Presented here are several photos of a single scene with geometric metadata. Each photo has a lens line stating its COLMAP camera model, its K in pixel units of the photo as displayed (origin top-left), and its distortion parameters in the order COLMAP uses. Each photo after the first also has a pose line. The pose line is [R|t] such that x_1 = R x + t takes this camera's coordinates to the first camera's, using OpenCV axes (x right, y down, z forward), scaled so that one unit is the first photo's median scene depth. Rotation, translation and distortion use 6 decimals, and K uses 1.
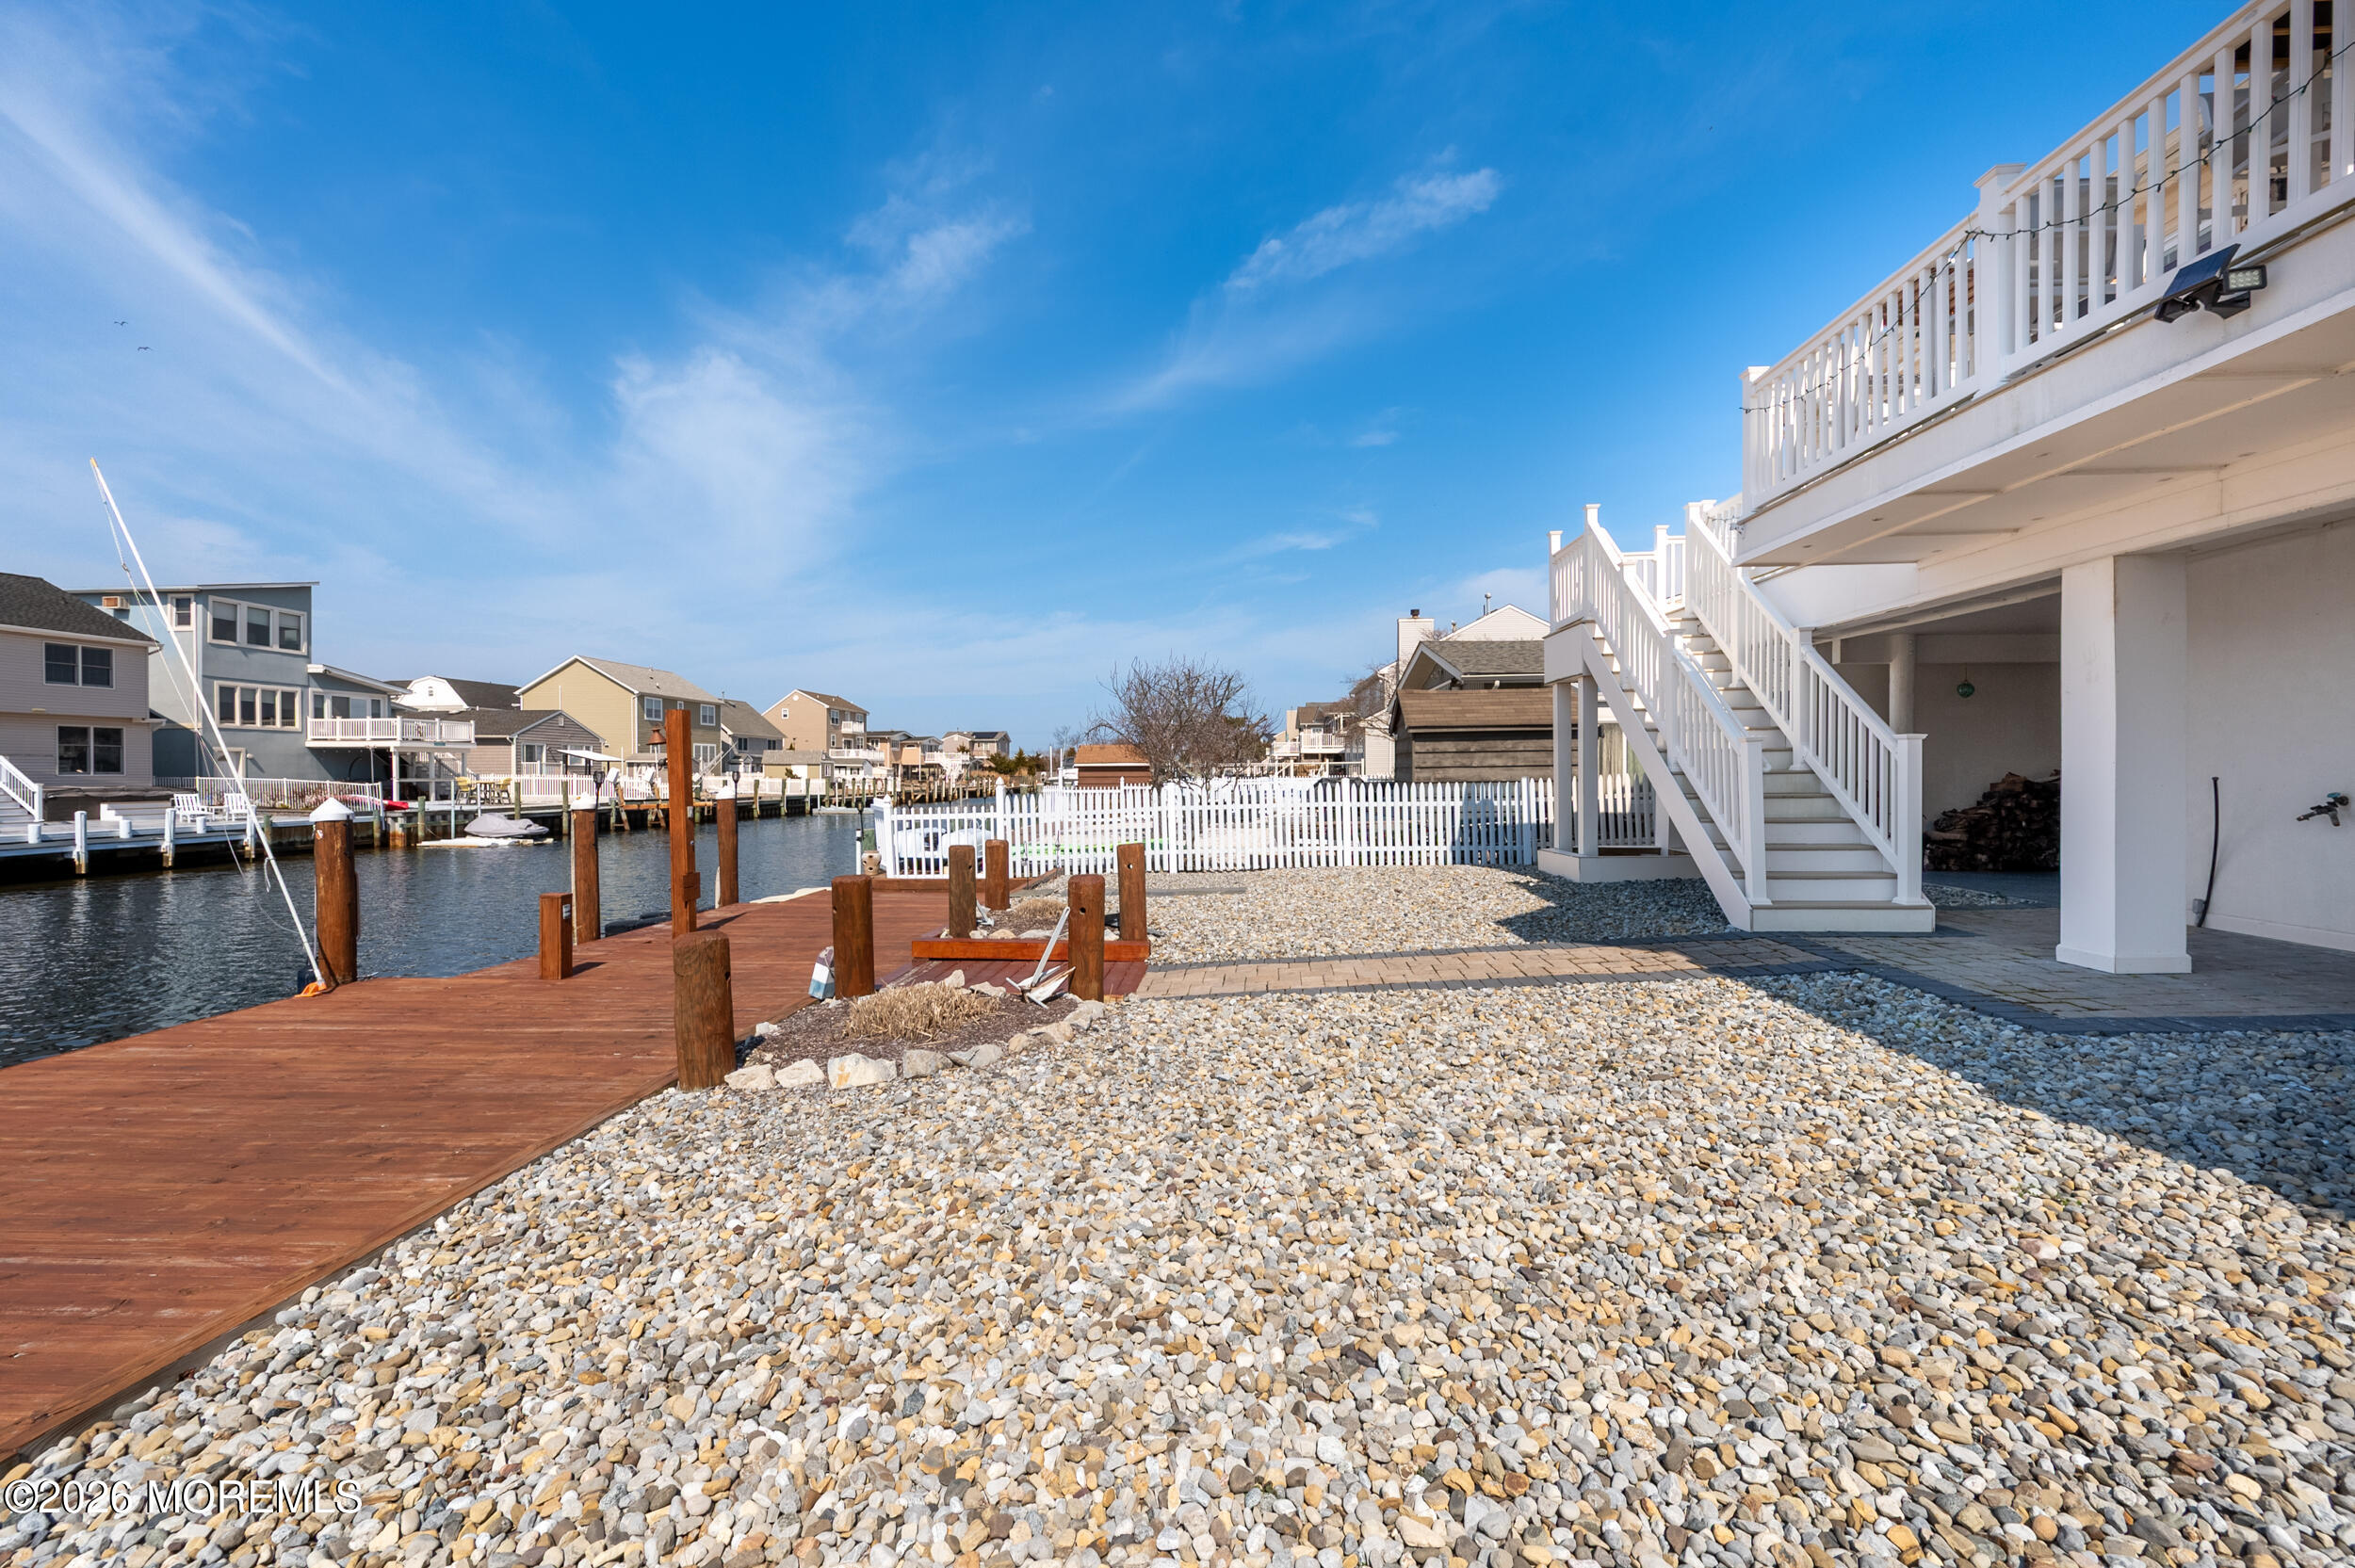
lens RADIAL K [[923.3, 0, 1185.0], [0, 923.3, 777.1], [0, 0, 1]] dist [-0.006999, 0.000559]
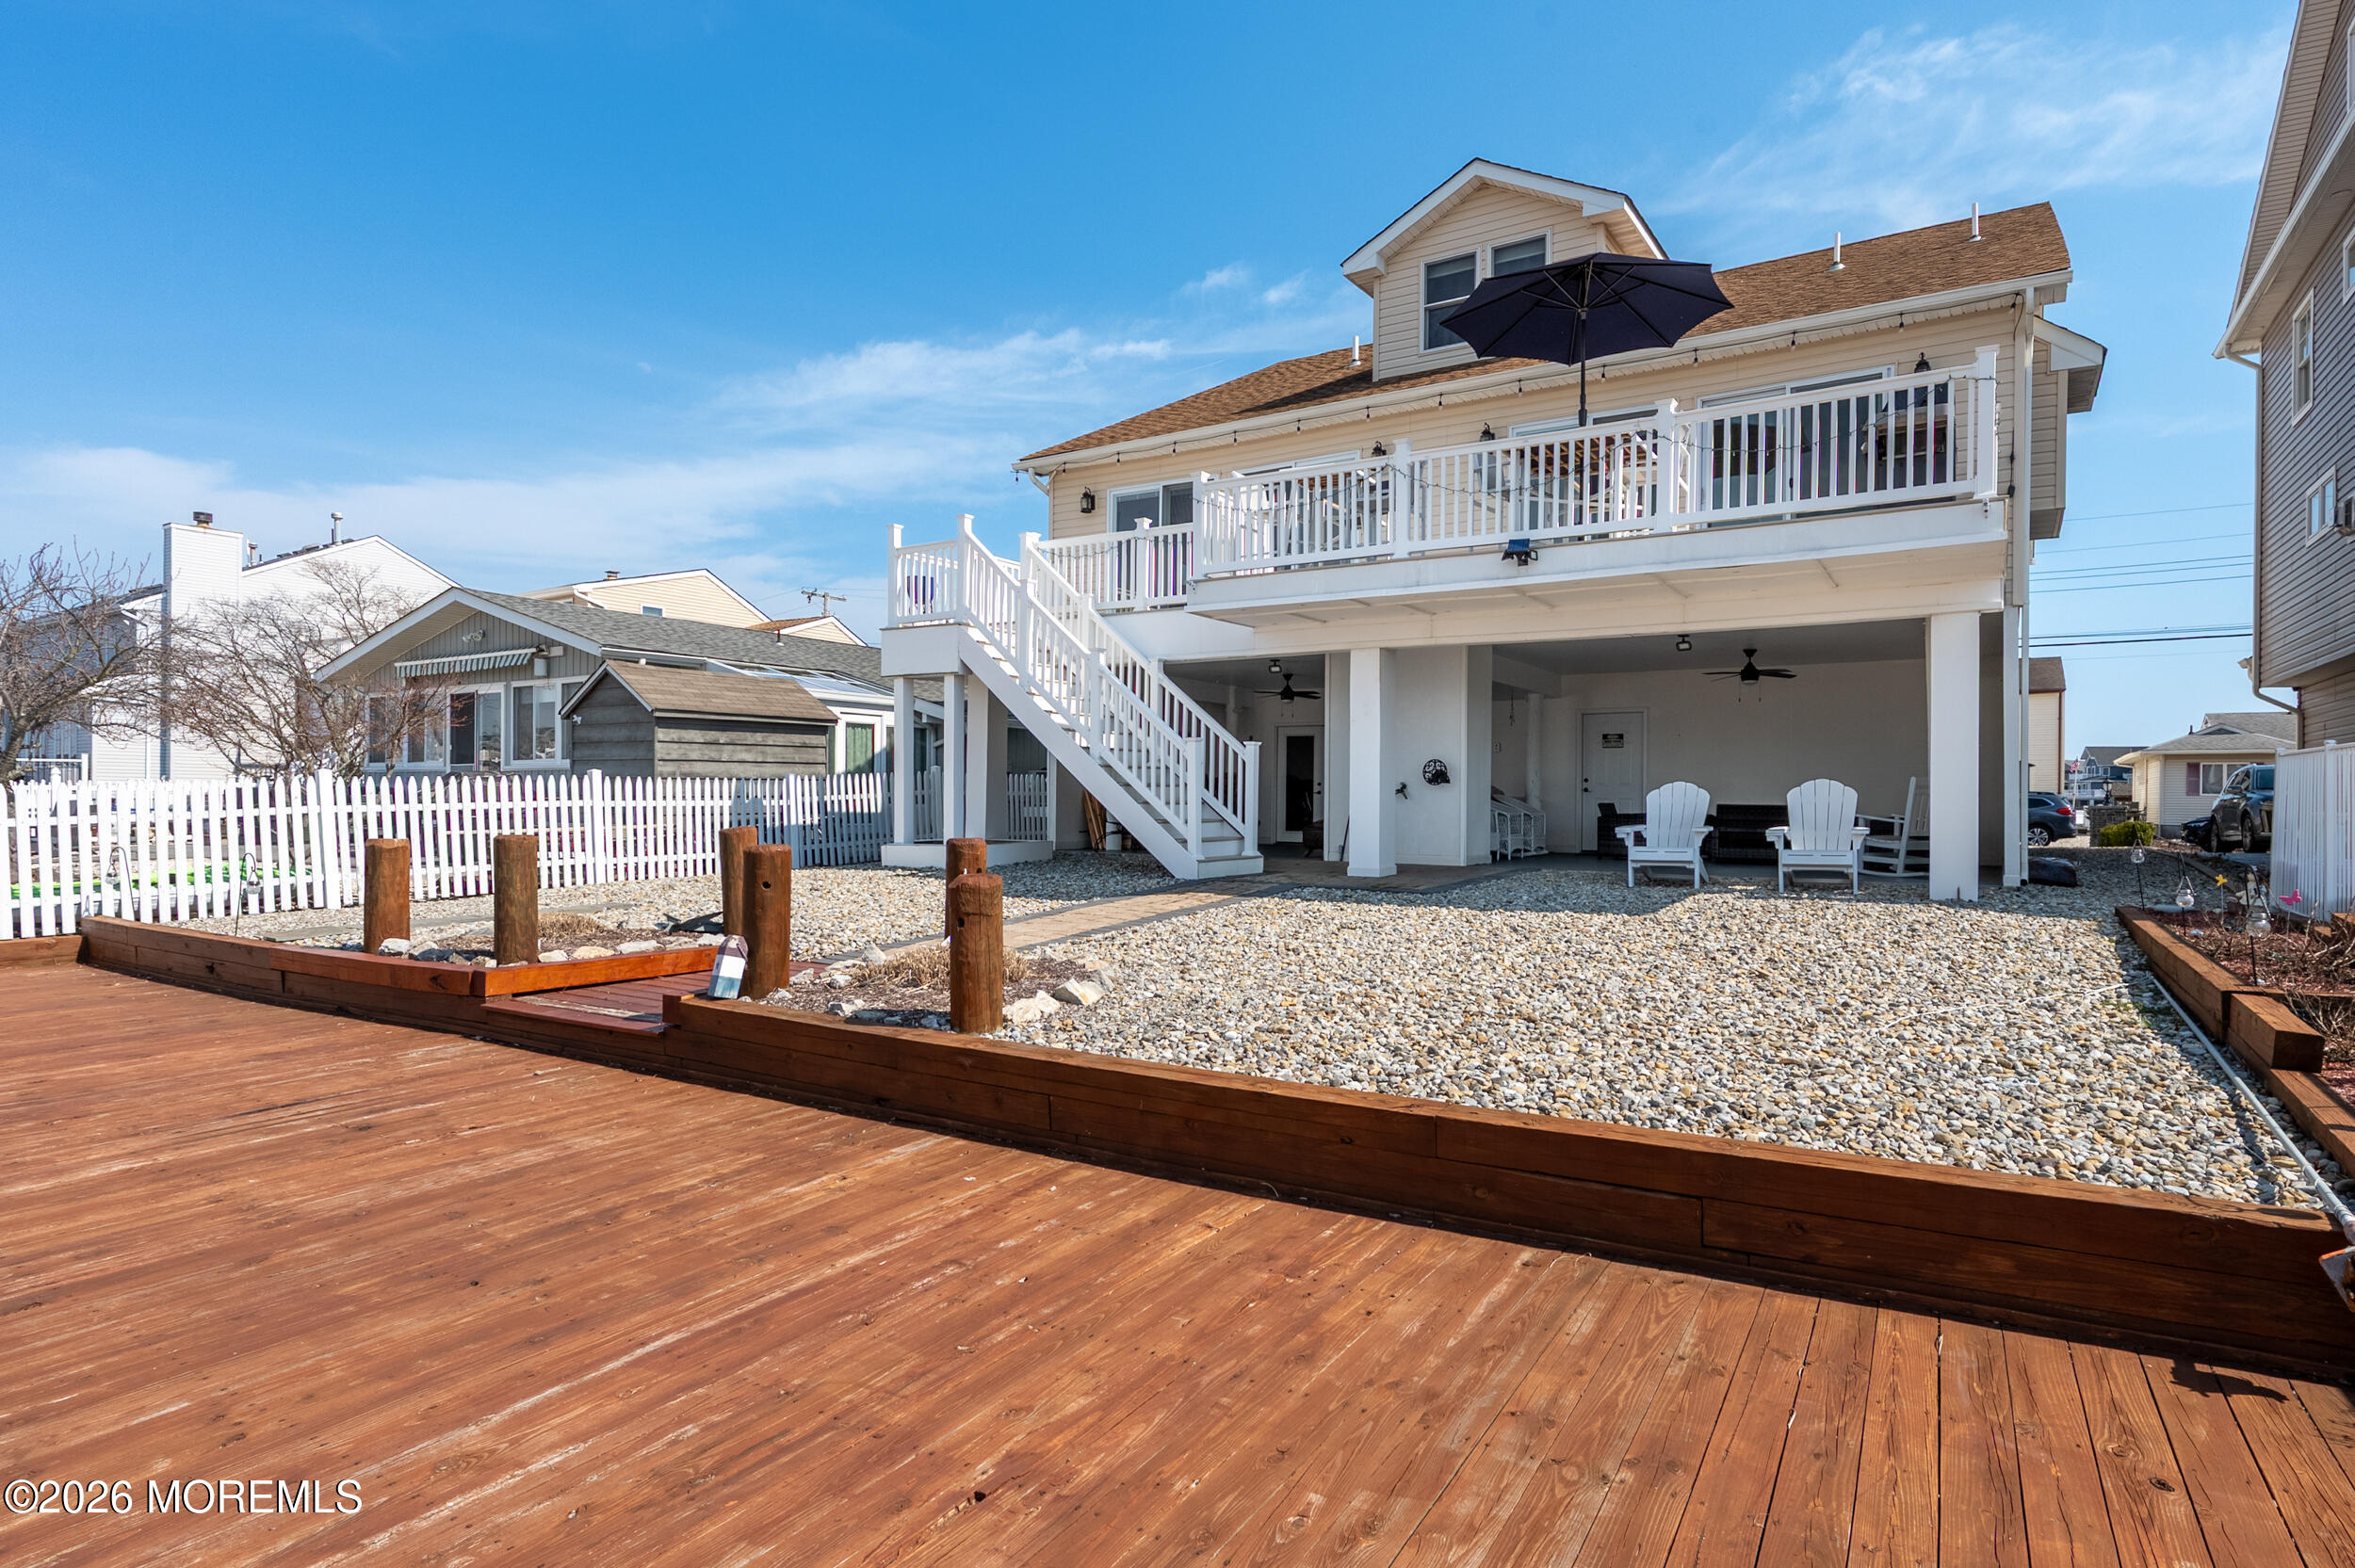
lens RADIAL K [[1286.9, 0, 1178.6], [0, 1286.9, 810.7], [0, 0, 1]] dist [0.001334, 0.000062]
pose [[0.483013, 0.002352, 0.875610, -1.067311], [-0.007304, 0.999972, 0.001343, 0.060430], [-0.875583, -0.007044, 0.483017, 0.090915]]
